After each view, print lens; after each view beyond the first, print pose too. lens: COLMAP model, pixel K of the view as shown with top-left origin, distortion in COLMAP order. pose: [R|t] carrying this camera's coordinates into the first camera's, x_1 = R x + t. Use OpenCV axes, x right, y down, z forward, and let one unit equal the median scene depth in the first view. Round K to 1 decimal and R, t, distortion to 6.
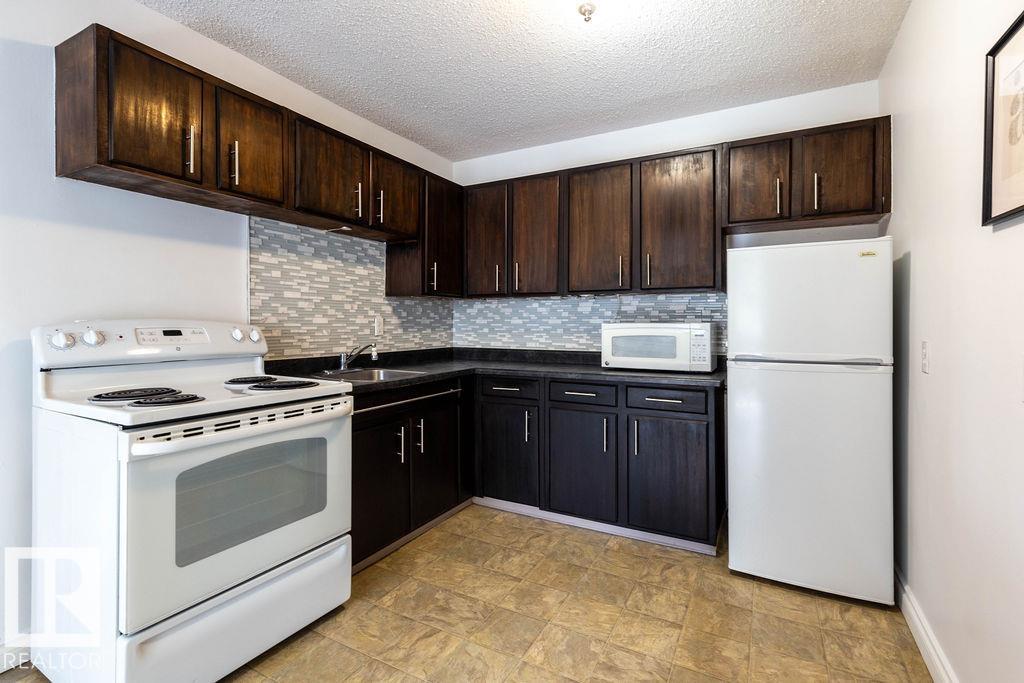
lens RADIAL K [[474.0, 0, 523.4], [0, 474.0, 323.6], [0, 0, 1]] dist [0.008873, -0.000518]
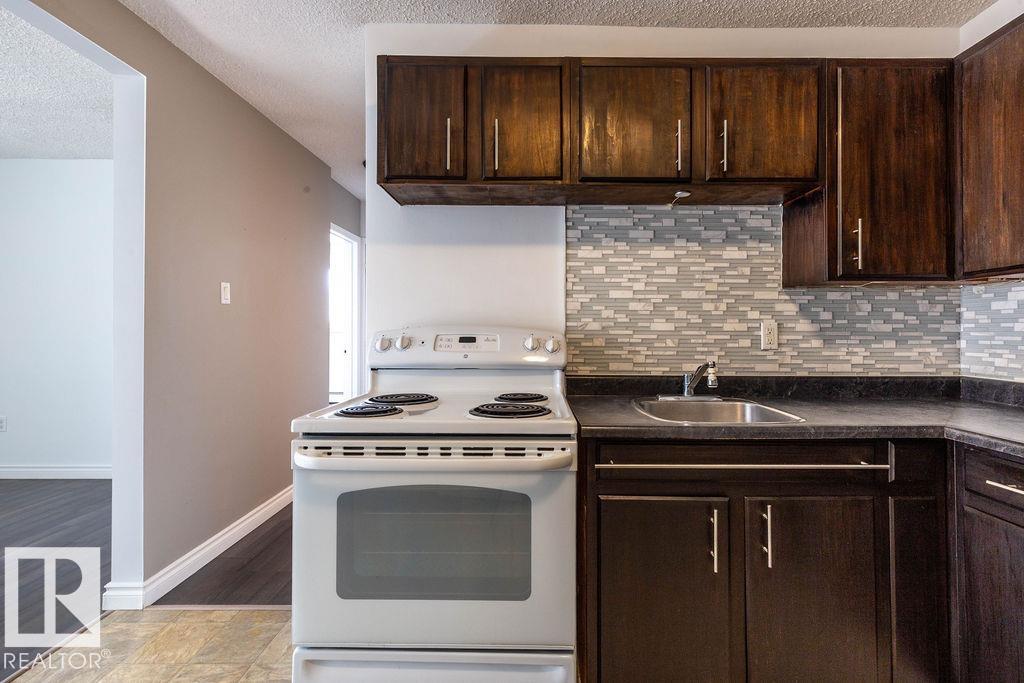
lens RADIAL K [[474.0, 0, 526.7], [0, 474.0, 326.4], [0, 0, 1]] dist [0.008873, -0.000518]
pose [[0.476011, -0.009236, -0.879391, 0.132748], [-0.002546, 0.999926, -0.011880, 0.002749], [0.879436, 0.007894, 0.475952, 0.476149]]
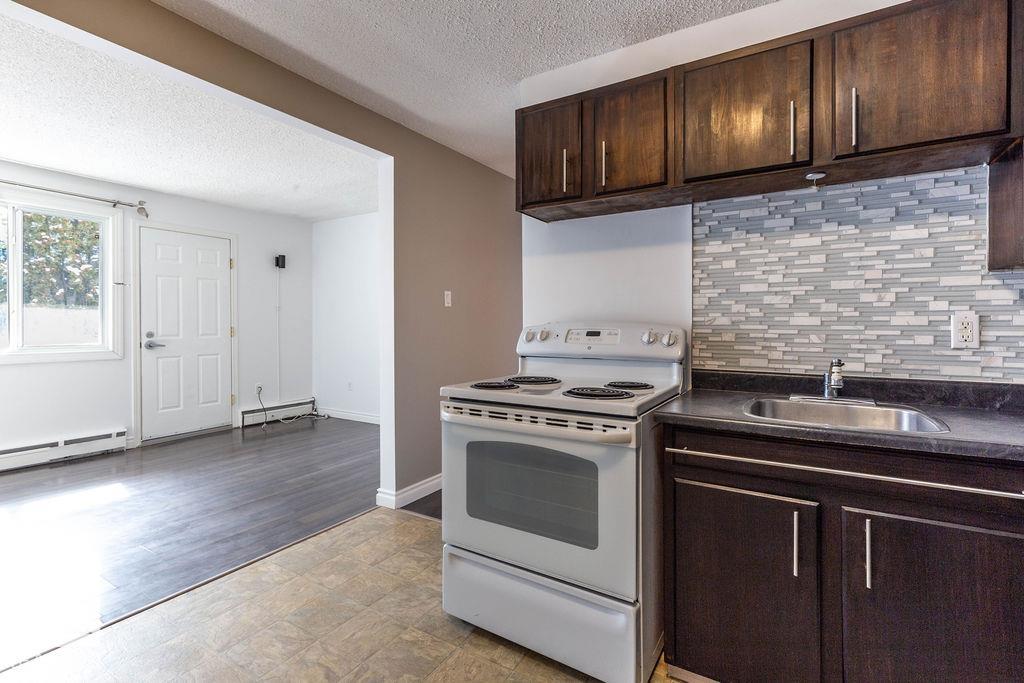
lens RADIAL K [[474.0, 0, 508.4], [0, 474.0, 325.3], [0, 0, 1]] dist [0.008873, -0.000518]
pose [[-0.057082, -0.002339, -0.998367, 0.294451], [-0.001027, 0.999997, -0.002284, 0.001905], [0.998369, 0.000895, -0.057084, 0.637762]]
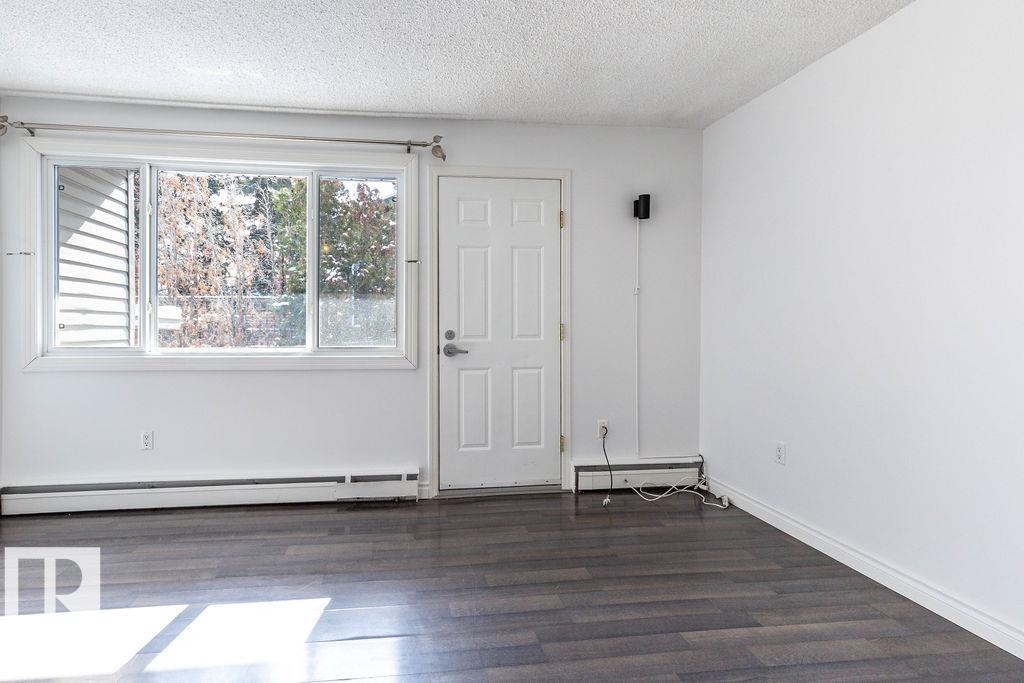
lens RADIAL K [[474.0, 0, 447.4], [0, 474.0, 328.2], [0, 0, 1]] dist [0.008873, -0.000518]
pose [[-0.805084, 0.008924, -0.593093, -0.673642], [-0.005033, 0.999748, 0.021875, -0.008848], [0.593139, 0.020596, -0.804837, 0.168990]]
